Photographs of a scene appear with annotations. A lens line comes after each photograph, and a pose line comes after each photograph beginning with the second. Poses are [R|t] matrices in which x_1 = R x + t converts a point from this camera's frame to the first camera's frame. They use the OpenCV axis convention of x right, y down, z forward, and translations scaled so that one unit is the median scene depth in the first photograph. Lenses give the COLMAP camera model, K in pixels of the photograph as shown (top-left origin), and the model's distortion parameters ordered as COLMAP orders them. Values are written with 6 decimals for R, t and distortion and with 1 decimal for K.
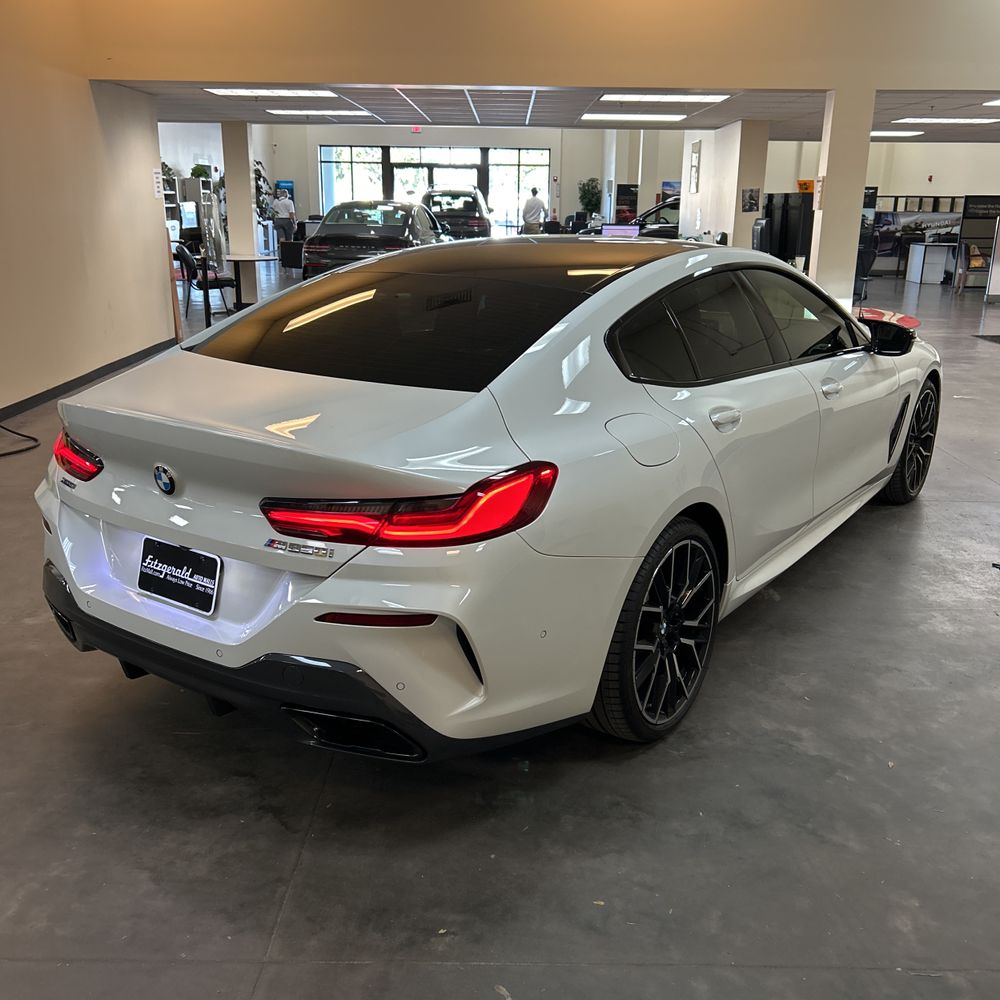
lens RADIAL K [[1021.6, 0, 507.4], [0, 1021.6, 495.2], [0, 0, 1]] dist [0.015646, 0.000000]
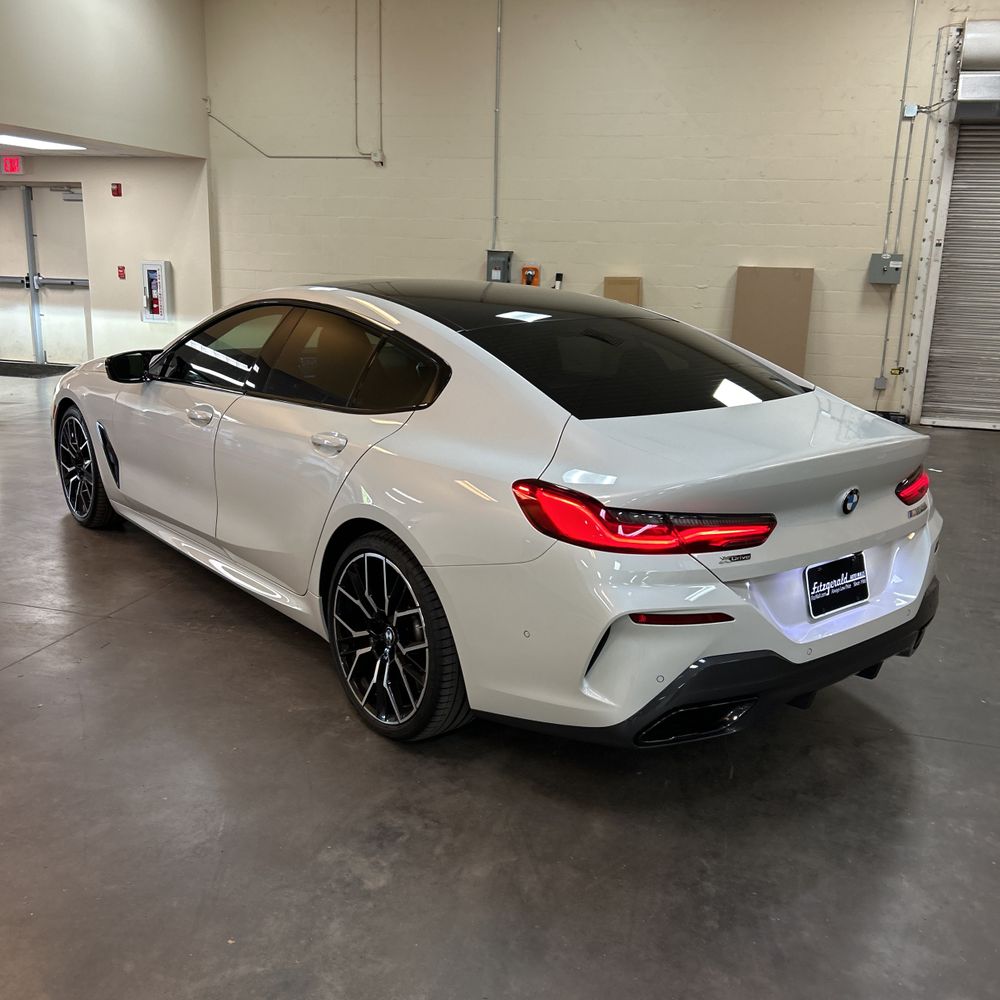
lens RADIAL K [[1021.6, 0, 495.1], [0, 1021.6, 498.4], [0, 0, 1]] dist [0.015646, 0.000000]
pose [[0.277070, -0.229522, 0.933034, -1.447465], [0.245325, 0.955765, 0.162264, -0.288436], [-0.929004, 0.183938, 0.321121, 0.955373]]
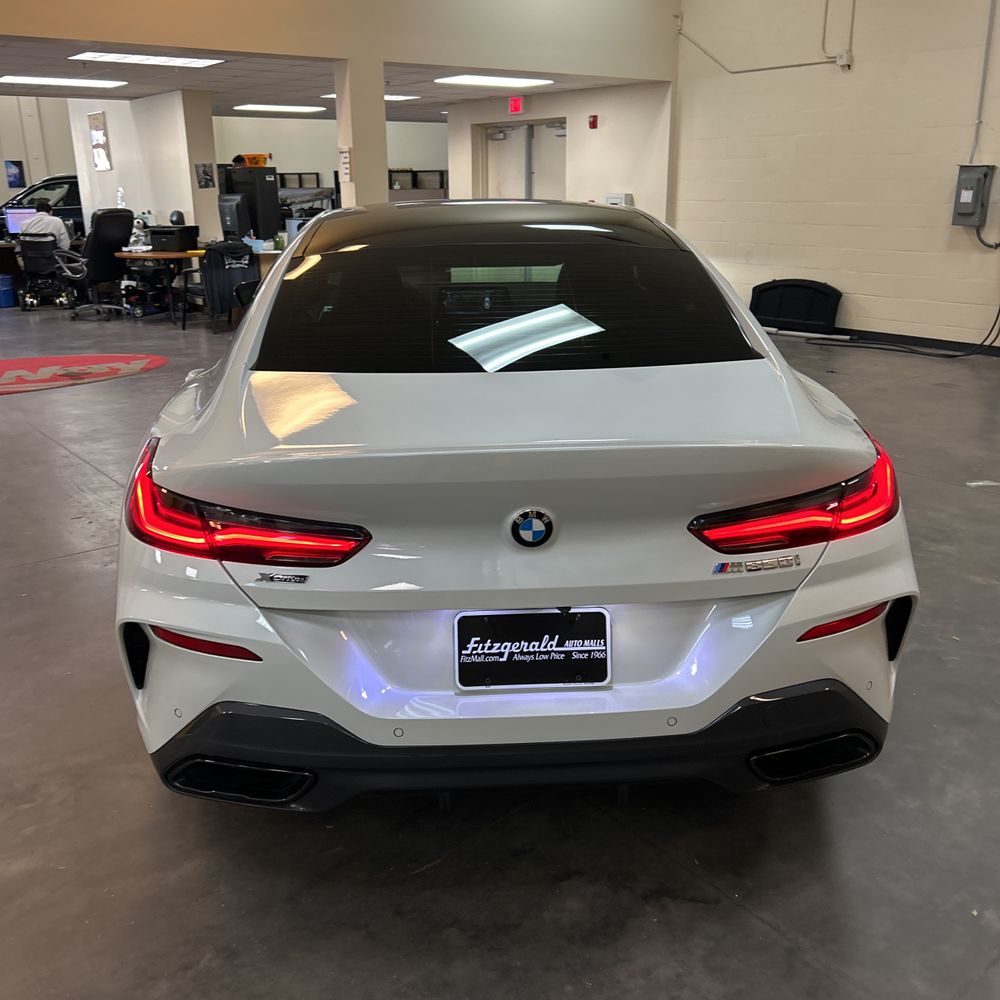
lens RADIAL K [[1021.6, 0, 497.0], [0, 1021.6, 506.8], [0, 0, 1]] dist [0.015646, 0.000000]
pose [[0.791584, -0.205189, 0.575580, -0.745256], [0.189460, 0.977931, 0.088063, -0.095951], [-0.580947, 0.039340, 0.812990, 0.389051]]
